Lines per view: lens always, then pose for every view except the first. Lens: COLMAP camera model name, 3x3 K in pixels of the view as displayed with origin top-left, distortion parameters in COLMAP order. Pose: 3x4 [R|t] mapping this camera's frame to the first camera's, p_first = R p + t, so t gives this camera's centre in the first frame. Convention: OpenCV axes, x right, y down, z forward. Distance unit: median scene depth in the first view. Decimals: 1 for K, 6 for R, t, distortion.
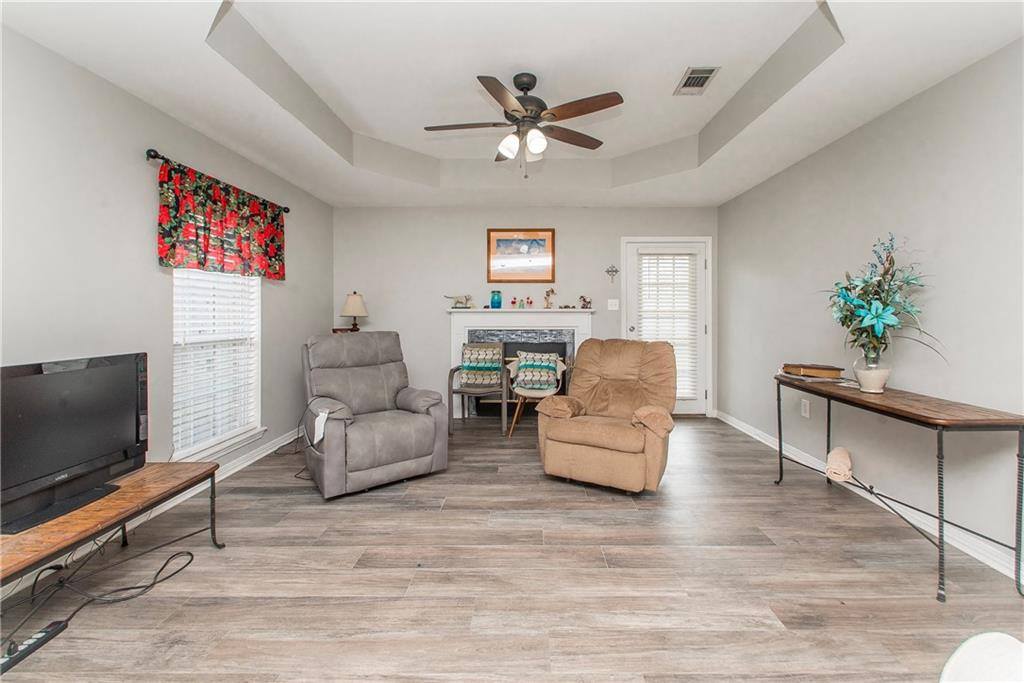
lens RADIAL K [[435.6, 0, 530.1], [0, 435.6, 317.3], [0, 0, 1]] dist [0.013450, -0.009648]
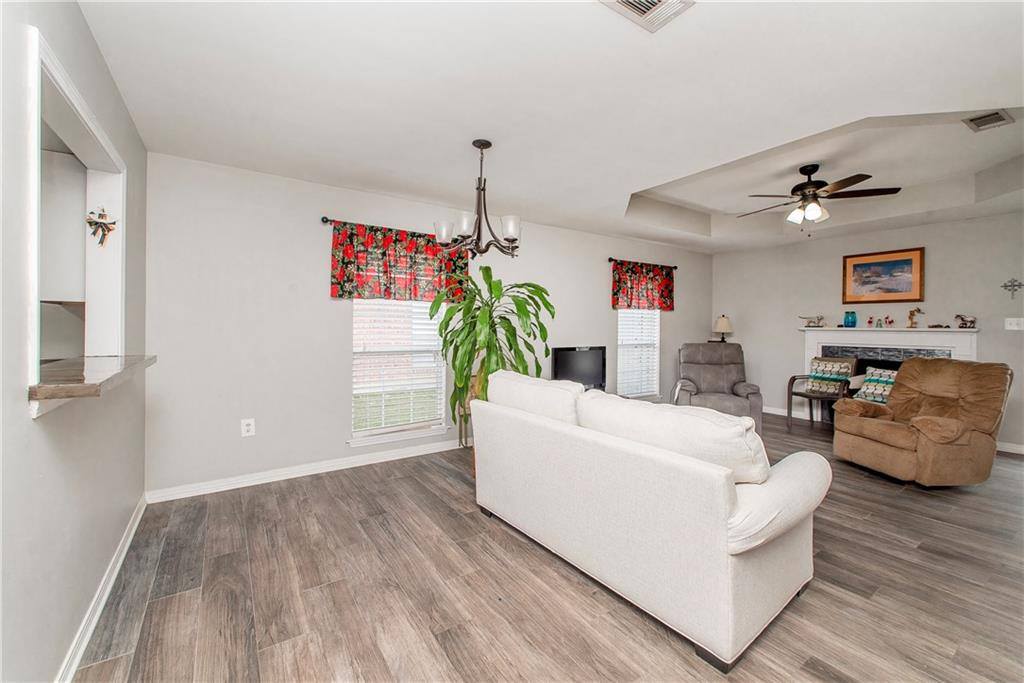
lens RADIAL K [[424.7, 0, 528.9], [0, 424.7, 327.9], [0, 0, 1]] dist [0.002123, -0.008269]
pose [[0.592115, 0.008765, -0.805806, 0.502643], [-0.015705, 0.999876, -0.000664, -0.008886], [0.805700, 0.013049, 0.592180, -0.484249]]
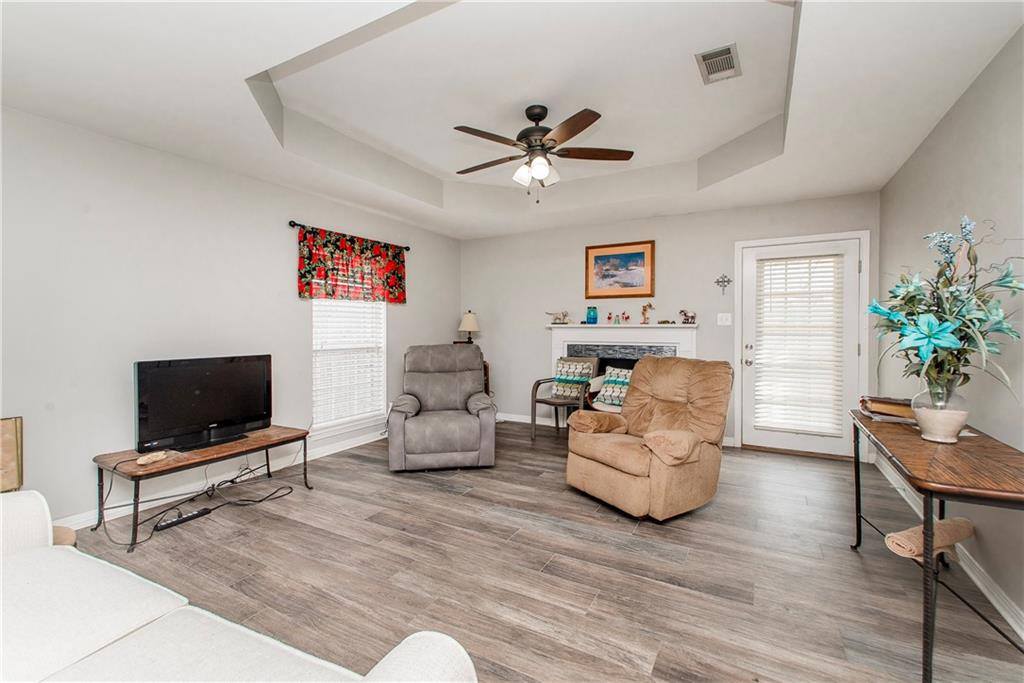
lens RADIAL K [[430.9, 0, 515.1], [0, 430.9, 334.7], [0, 0, 1]] dist [0.010171, -0.009741]
pose [[0.880023, 0.008030, -0.474864, 0.399796], [-0.004665, 0.999955, 0.008265, -0.004513], [0.474909, -0.005058, 0.880020, 0.036676]]
